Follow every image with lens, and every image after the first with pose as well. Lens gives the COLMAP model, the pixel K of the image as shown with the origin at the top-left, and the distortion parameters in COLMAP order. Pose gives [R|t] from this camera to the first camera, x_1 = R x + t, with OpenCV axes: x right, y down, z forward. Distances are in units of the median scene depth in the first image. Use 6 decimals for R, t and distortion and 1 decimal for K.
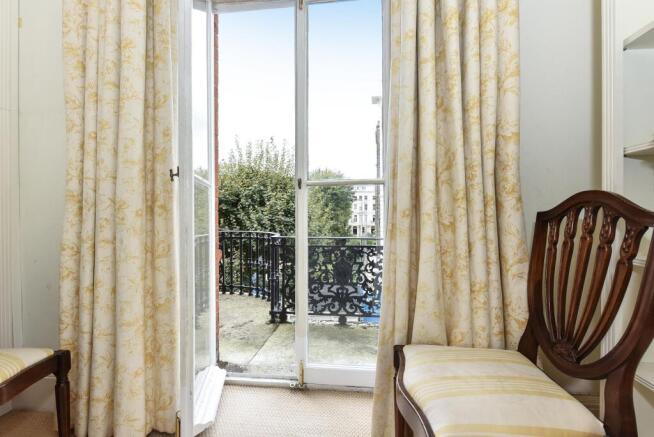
lens RADIAL K [[299.5, 0, 327.0], [0, 299.5, 218.5], [0, 0, 1]] dist [0.000237, 0.000020]
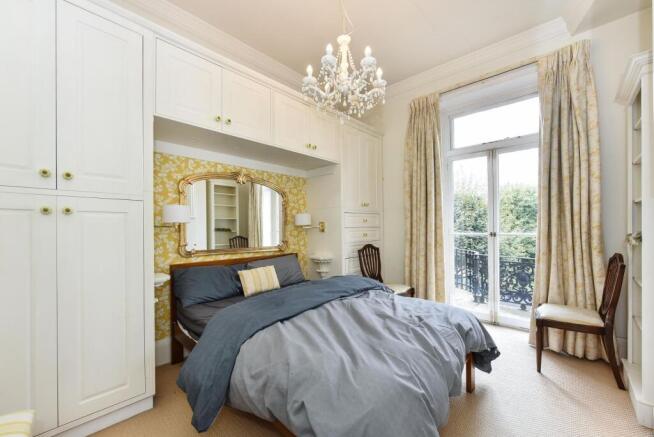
lens RADIAL K [[266.8, 0, 327.3], [0, 266.8, 224.1], [0, 0, 1]] dist [-0.001193, 0.000003]
pose [[0.810699, -0.001895, -0.585460, 0.041539], [-0.004121, 0.999952, -0.008943, -0.115627], [0.585448, 0.009662, 0.810652, -0.934139]]
